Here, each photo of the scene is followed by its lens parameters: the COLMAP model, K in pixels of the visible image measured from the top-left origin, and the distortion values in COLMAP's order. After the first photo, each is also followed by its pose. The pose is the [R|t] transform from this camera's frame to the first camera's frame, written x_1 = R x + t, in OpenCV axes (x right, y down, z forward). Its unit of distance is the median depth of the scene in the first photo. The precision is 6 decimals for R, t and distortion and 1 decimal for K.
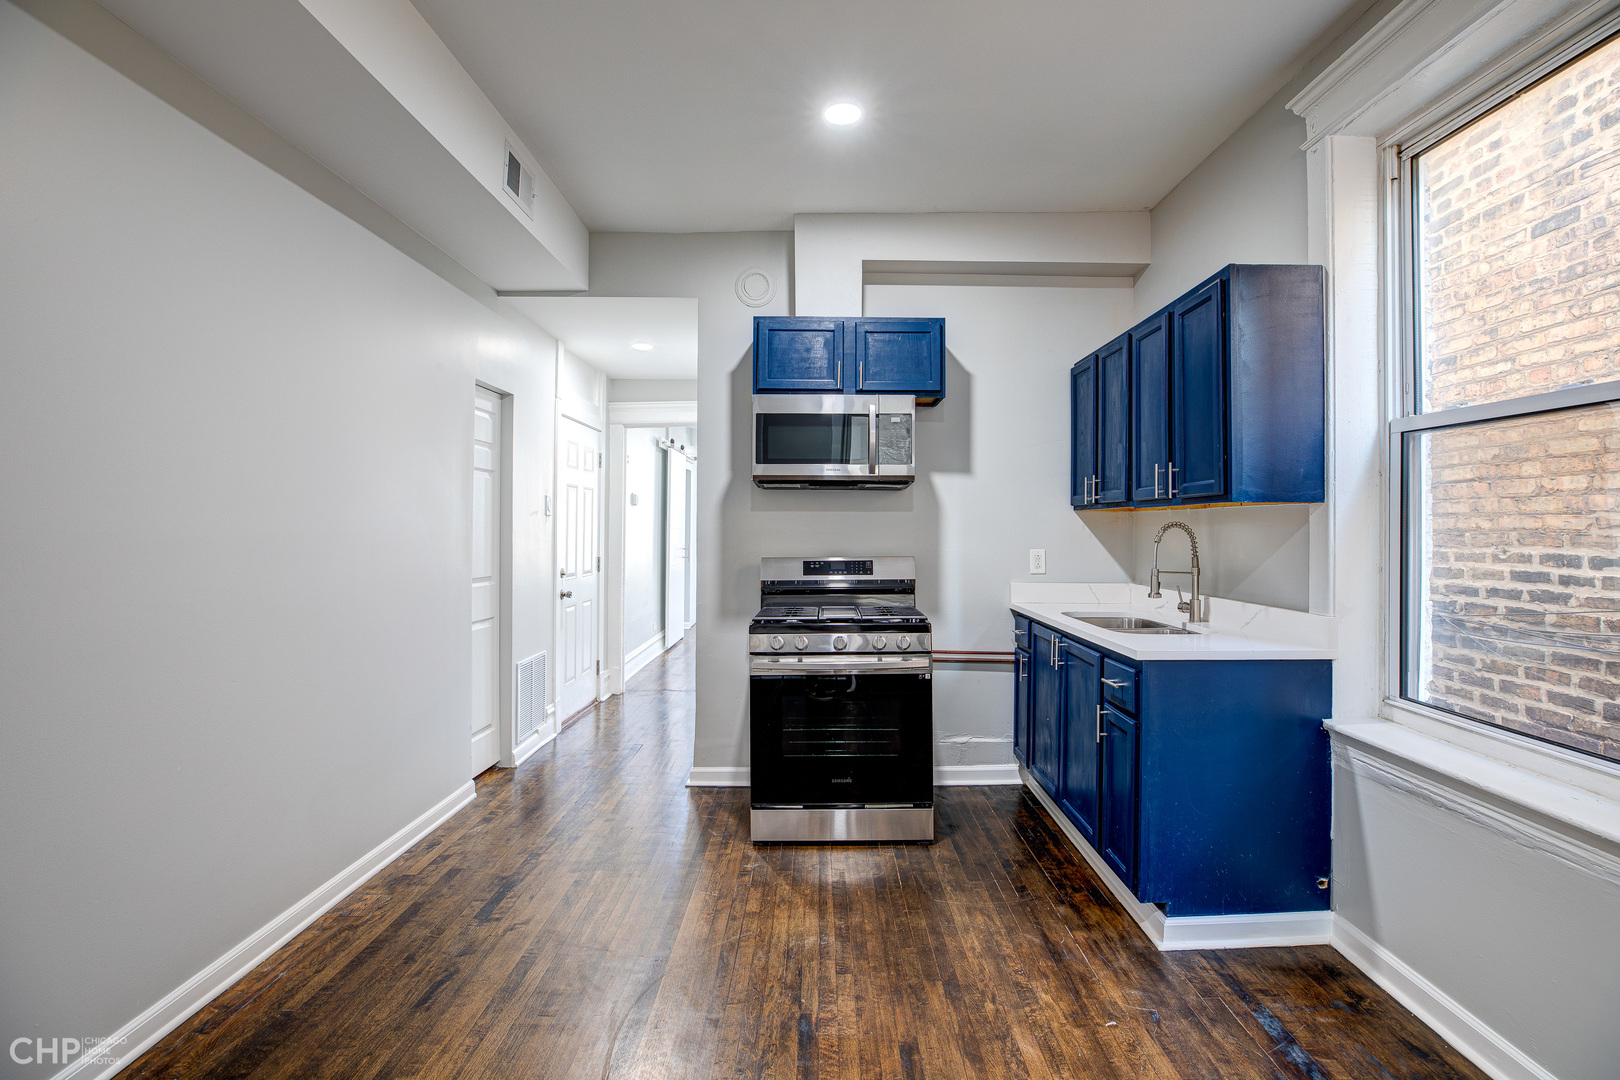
lens RADIAL K [[655.8, 0, 809.6], [0, 655.8, 525.5], [0, 0, 1]] dist [-0.025059, 0.006749]
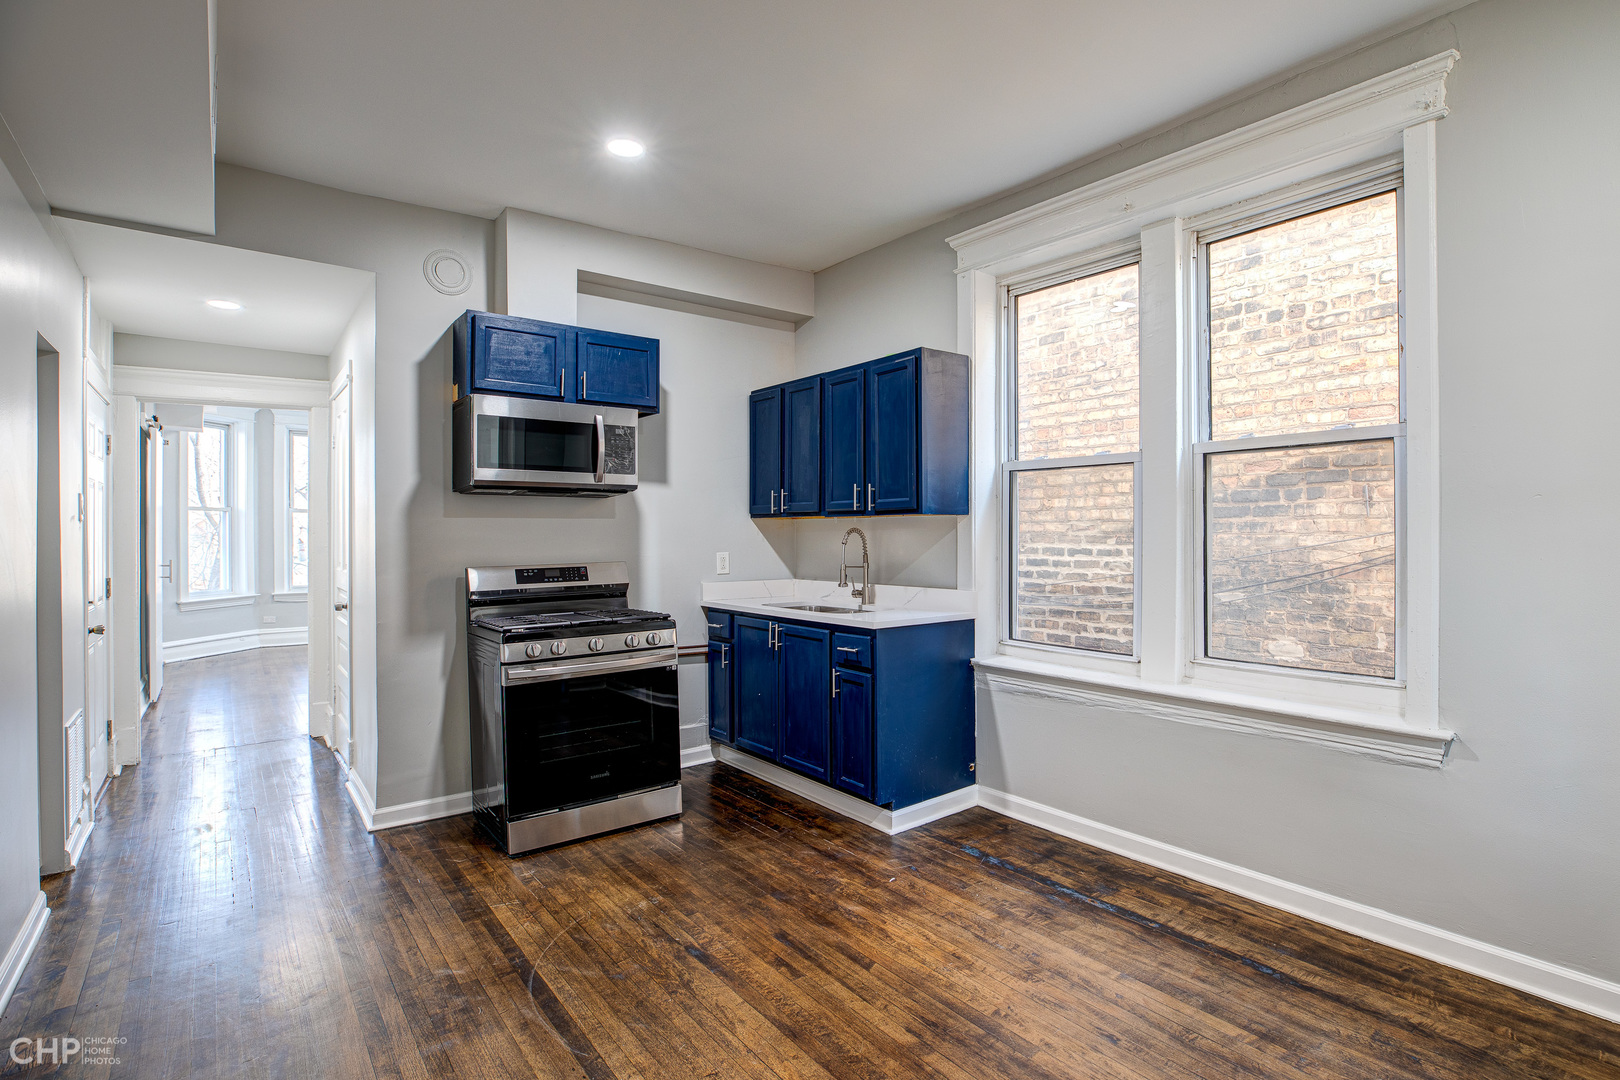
lens RADIAL K [[641.9, 0, 810.0], [0, 641.9, 540.0], [0, 0, 1]] dist [-0.001949, 0.000020]
pose [[0.852977, -0.013079, 0.521784, -0.196613], [0.005885, 0.999863, 0.015442, -0.001935], [-0.521915, -0.010101, 0.852938, -0.051919]]
